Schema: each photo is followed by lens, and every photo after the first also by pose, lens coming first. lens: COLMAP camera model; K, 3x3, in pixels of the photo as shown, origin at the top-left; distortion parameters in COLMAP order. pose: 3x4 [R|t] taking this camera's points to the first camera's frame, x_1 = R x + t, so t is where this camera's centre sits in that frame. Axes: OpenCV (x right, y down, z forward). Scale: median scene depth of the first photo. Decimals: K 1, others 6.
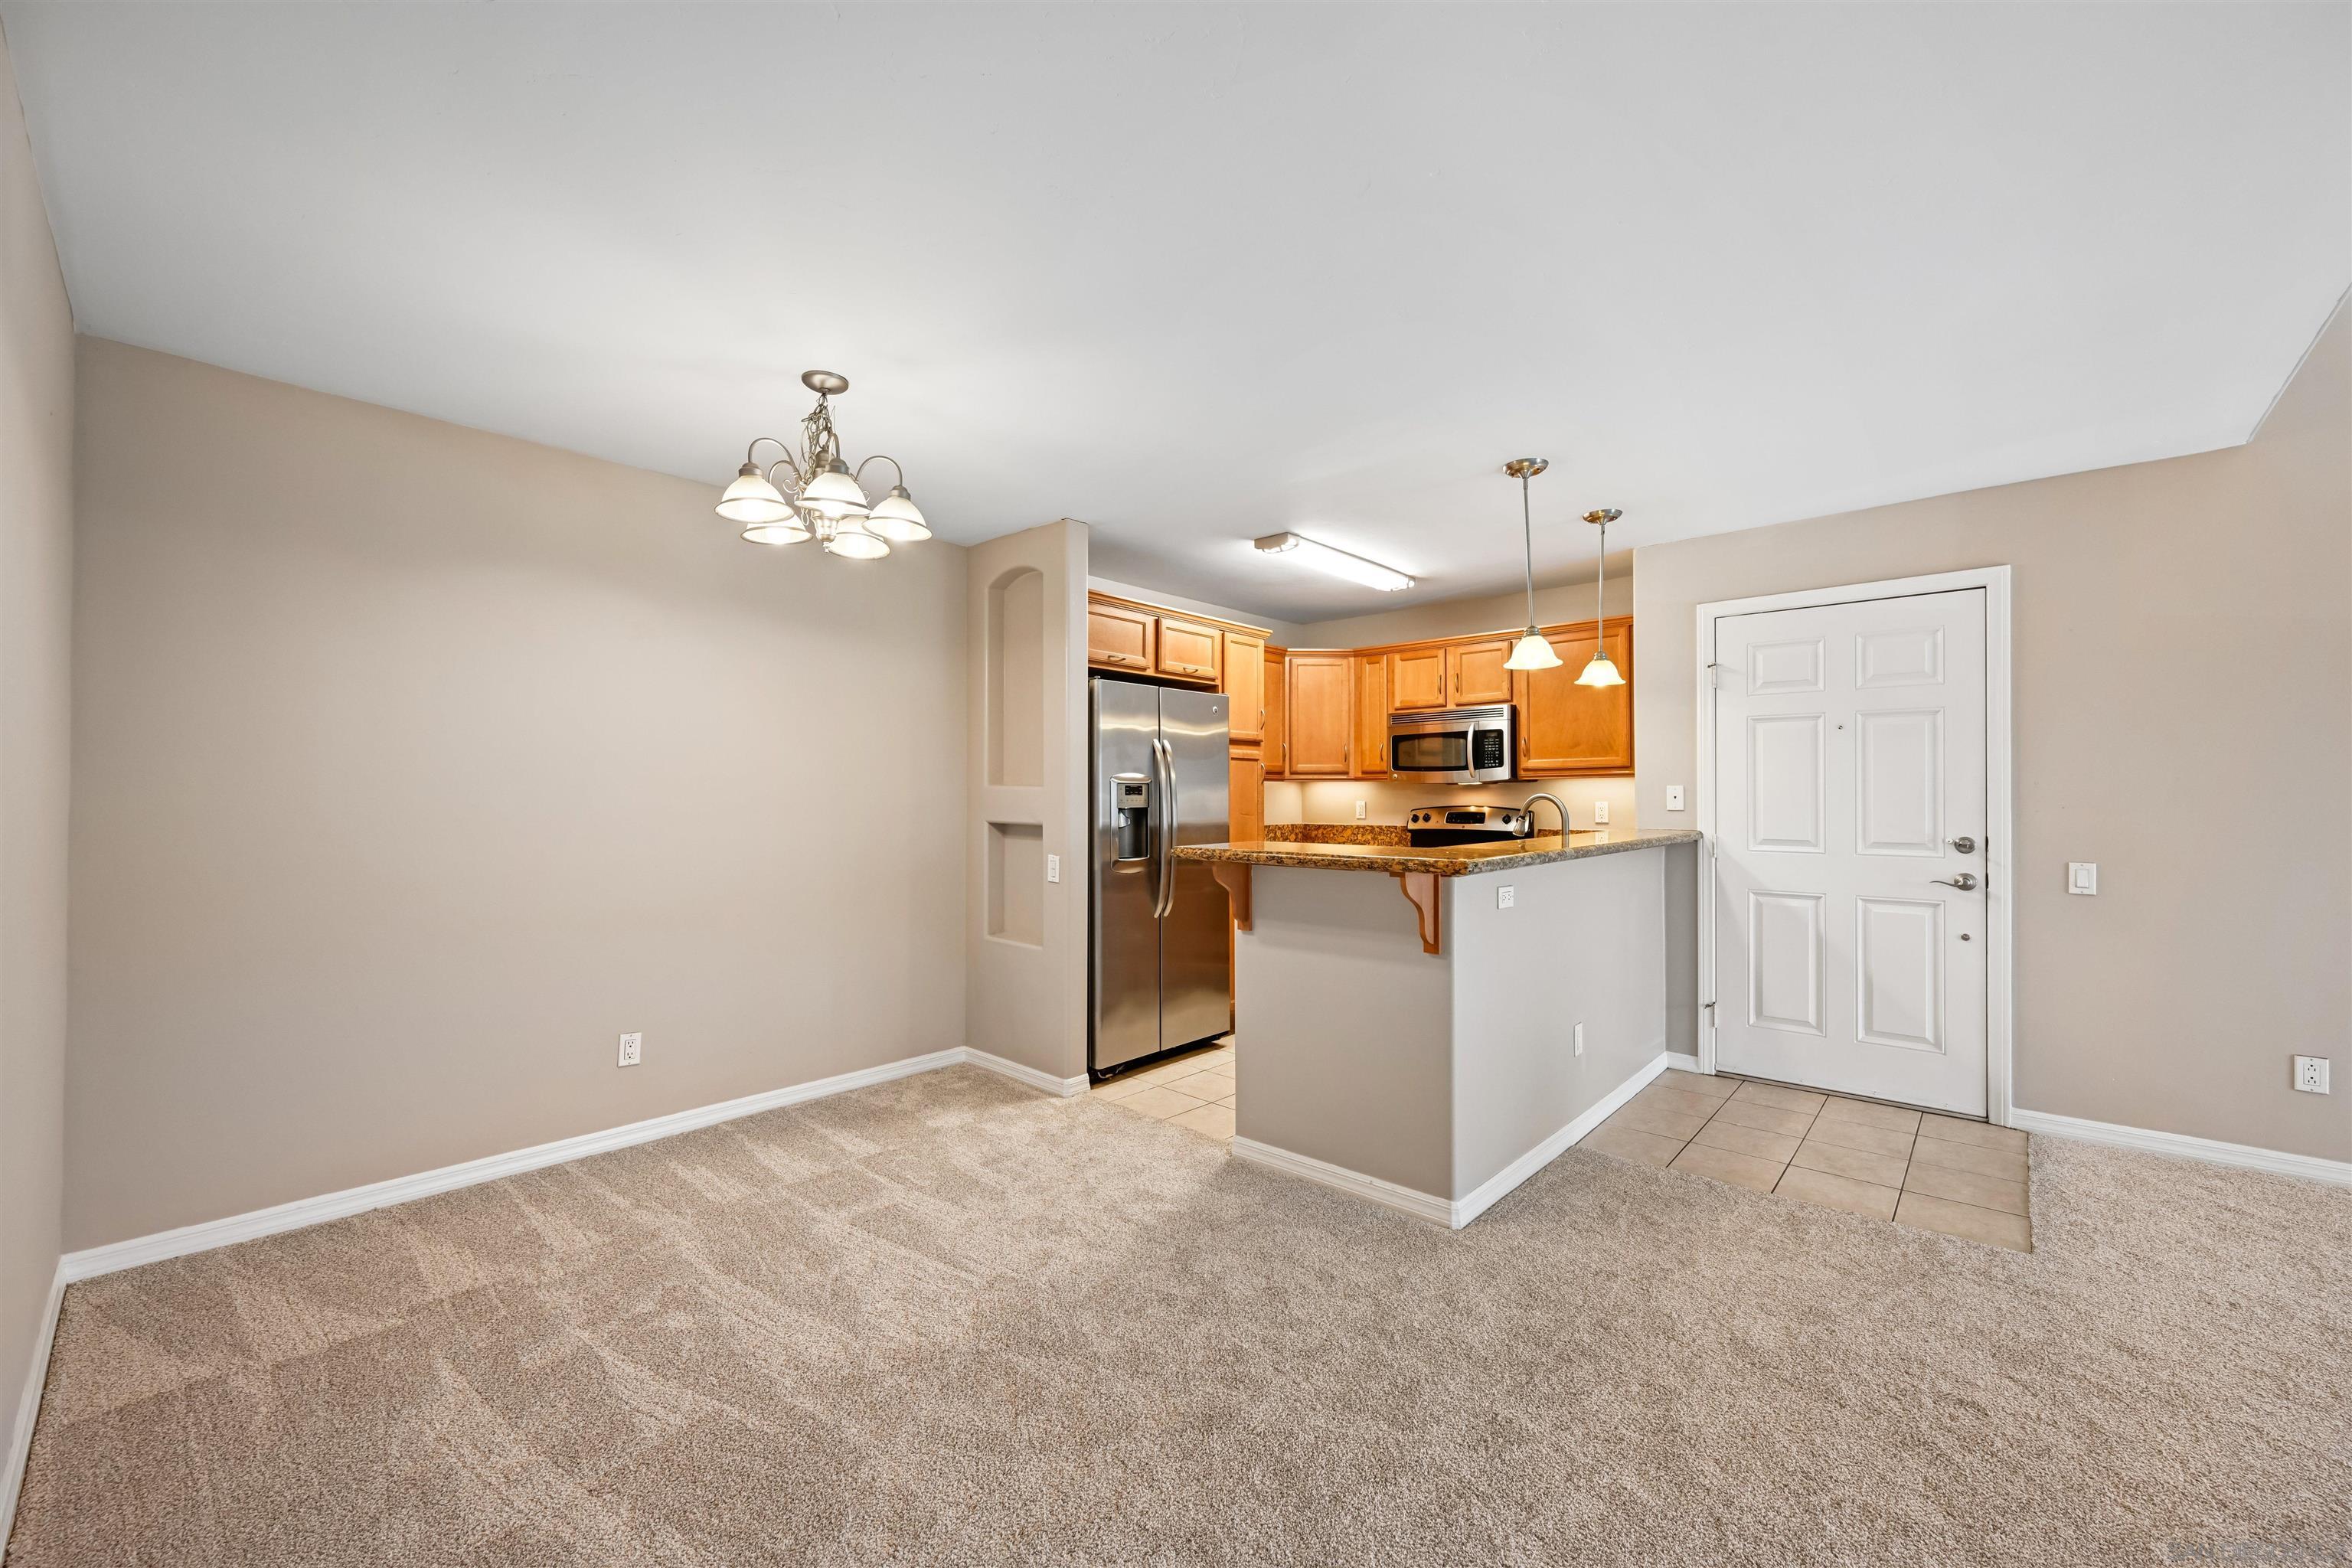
lens RADIAL K [[917.5, 0, 1183.5], [0, 917.5, 792.0], [0, 0, 1]] dist [-0.004283, 0.001005]
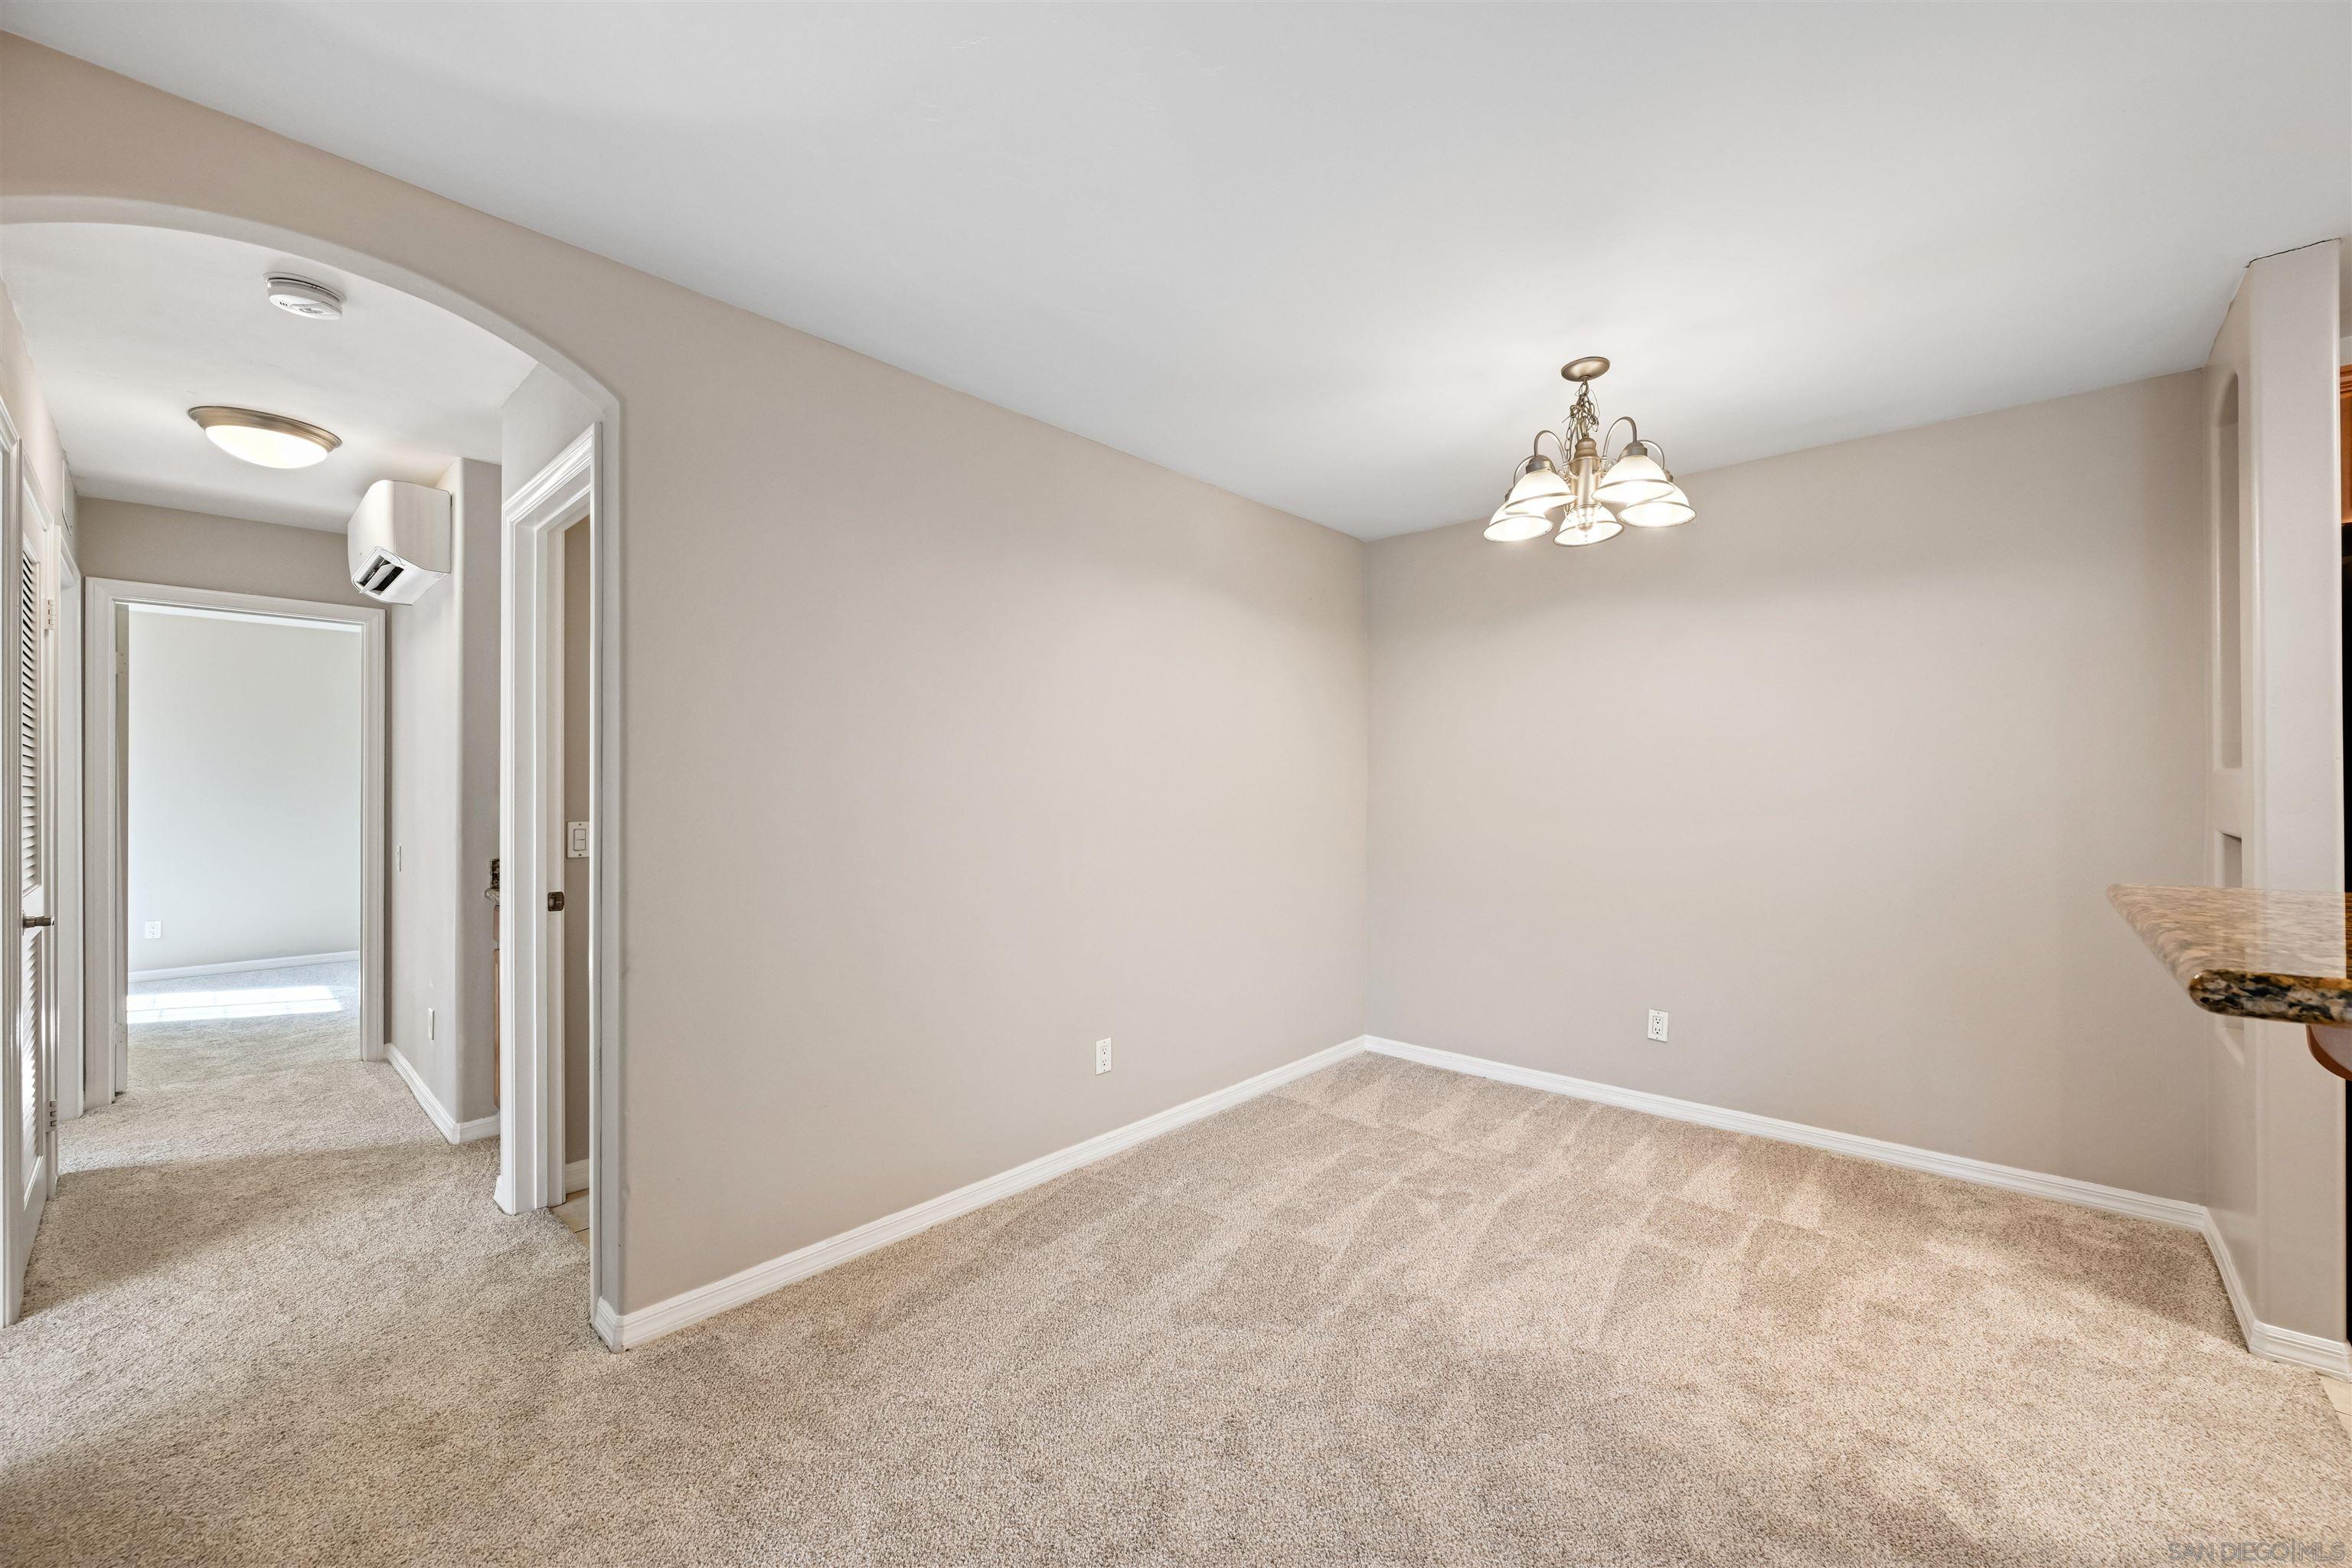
lens RADIAL K [[917.5, 0, 1178.4], [0, 917.5, 787.4], [0, 0, 1]] dist [-0.004283, 0.001005]
pose [[-0.004702, -0.004420, -0.999979, 0.405180], [0.007432, 0.999962, -0.004455, 0.002713], [0.999961, -0.007452, -0.004669, 0.382411]]
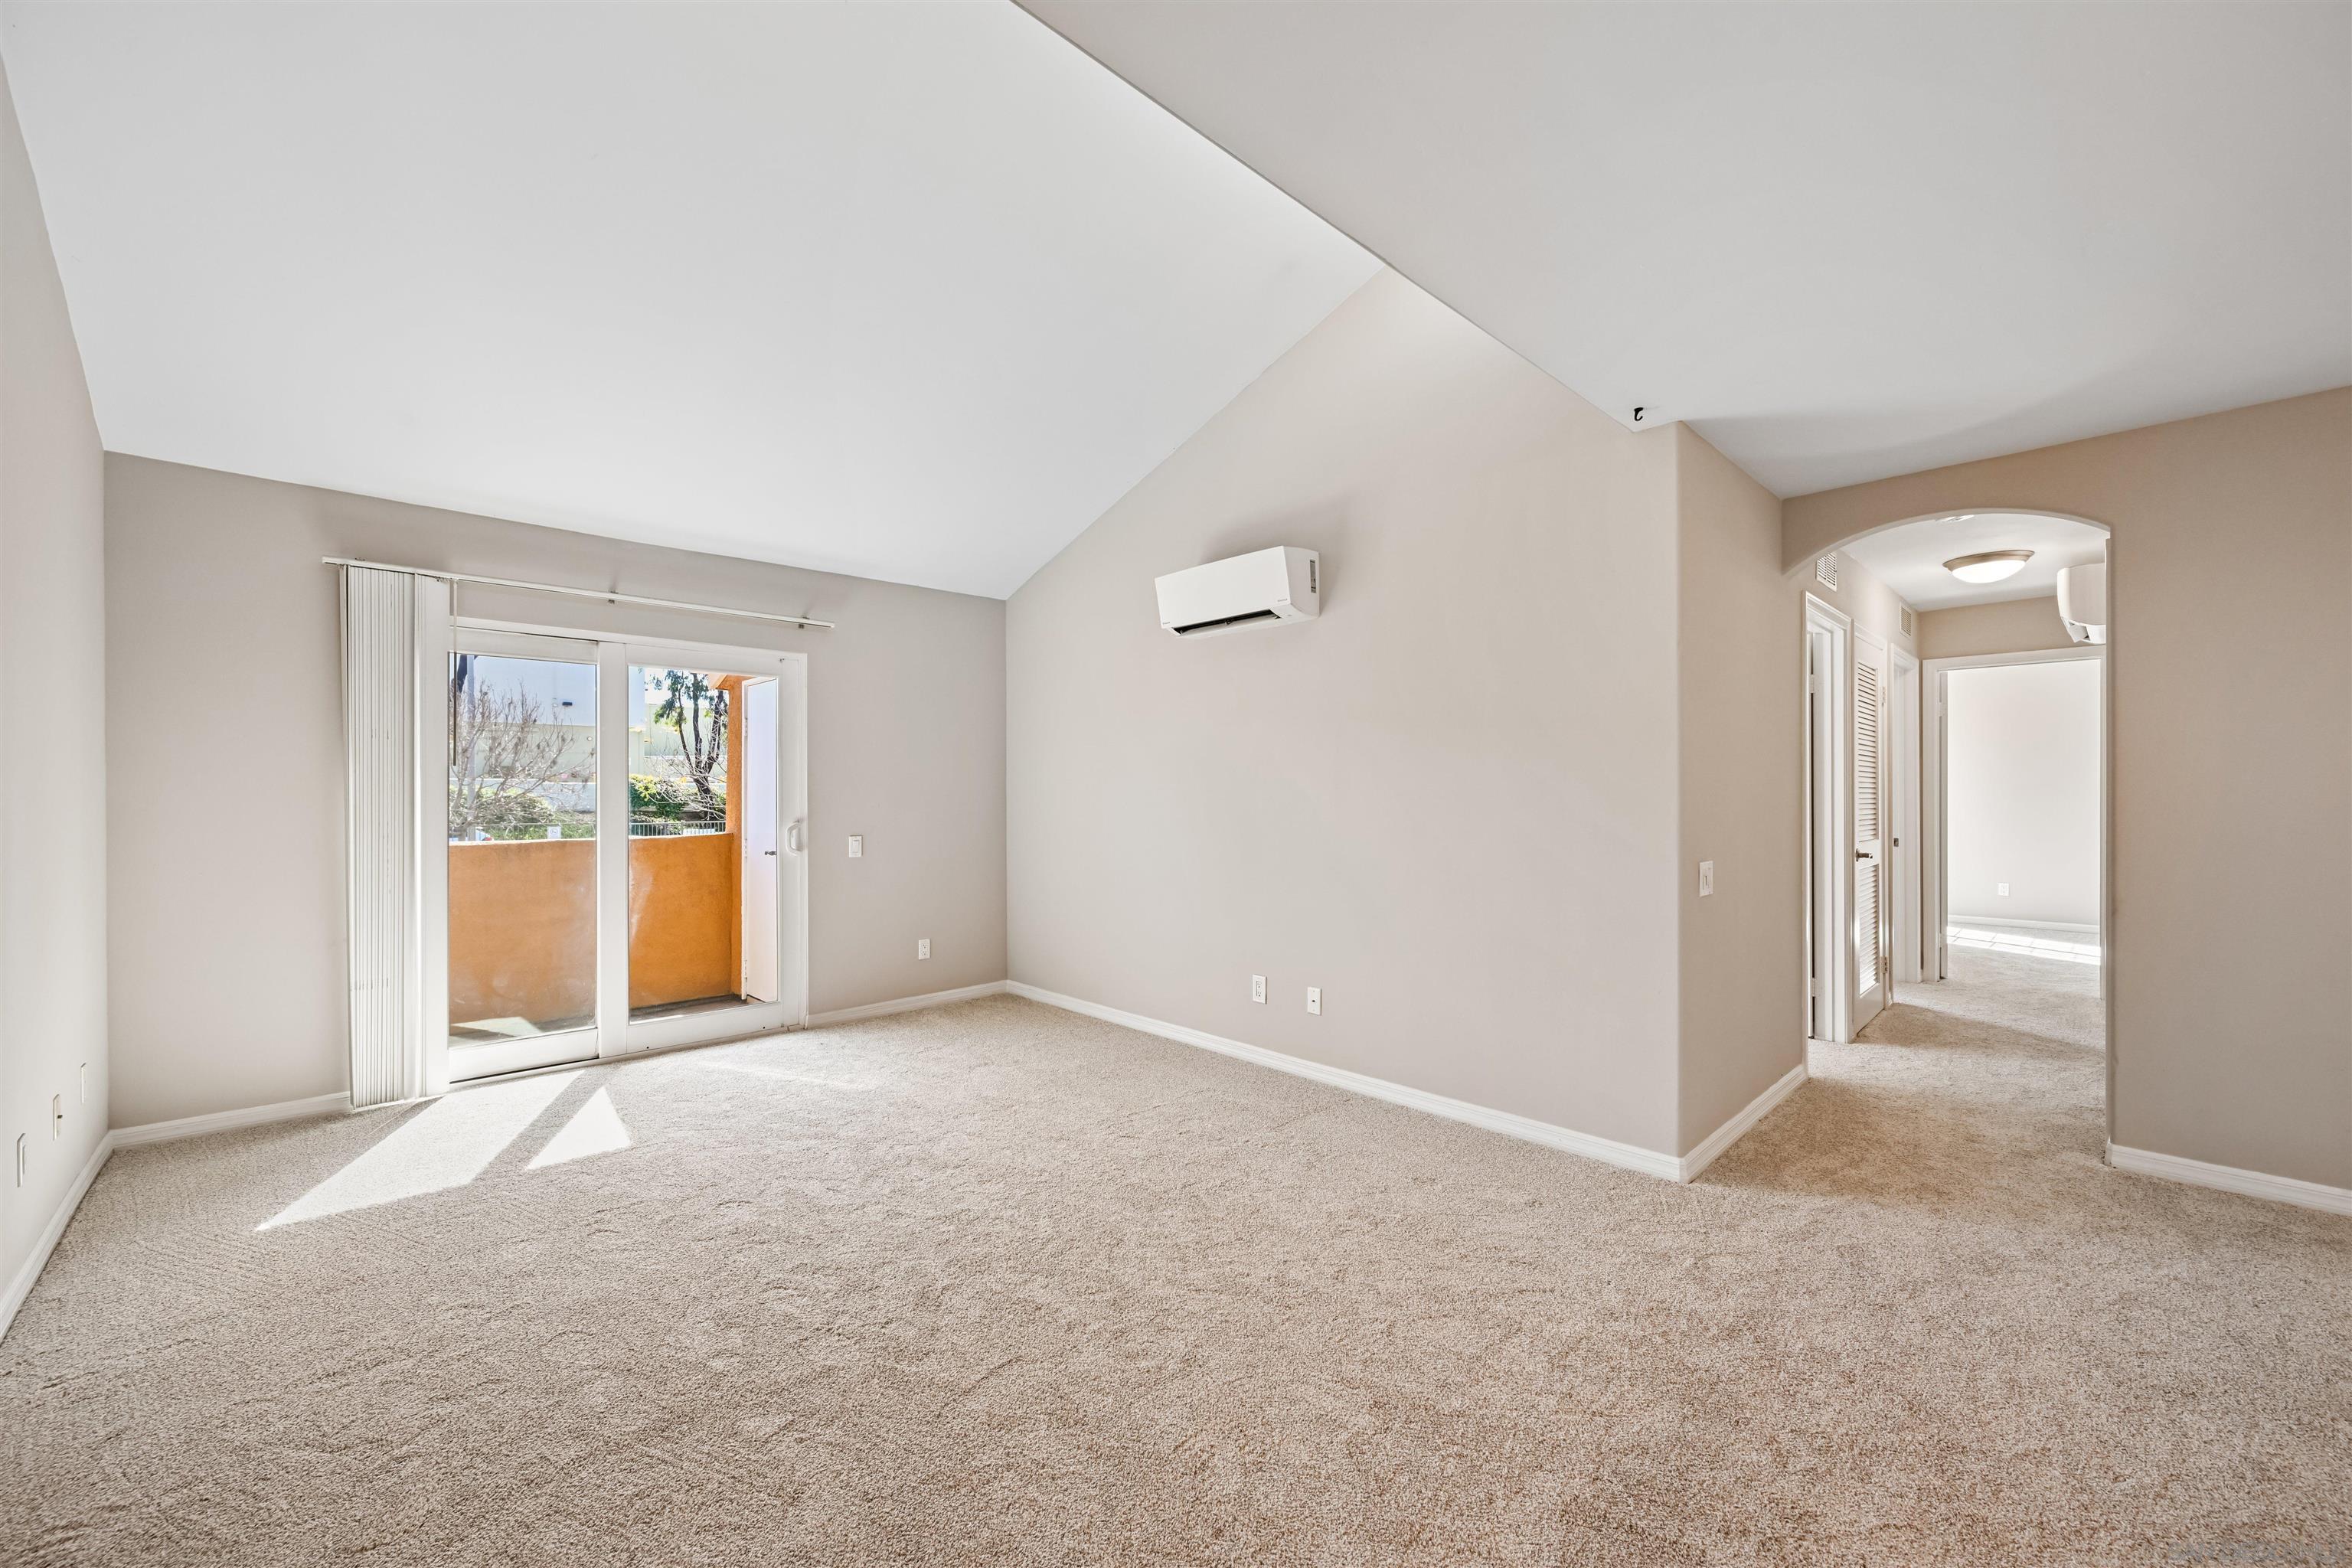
lens RADIAL K [[917.5, 0, 1188.5], [0, 917.5, 797.1], [0, 0, 1]] dist [-0.004283, 0.001005]
pose [[-0.997677, 0.000955, 0.068113, 0.618533], [0.000991, 0.999999, 0.000495, 0.005292], [-0.068112, 0.000561, -0.997678, 0.907167]]
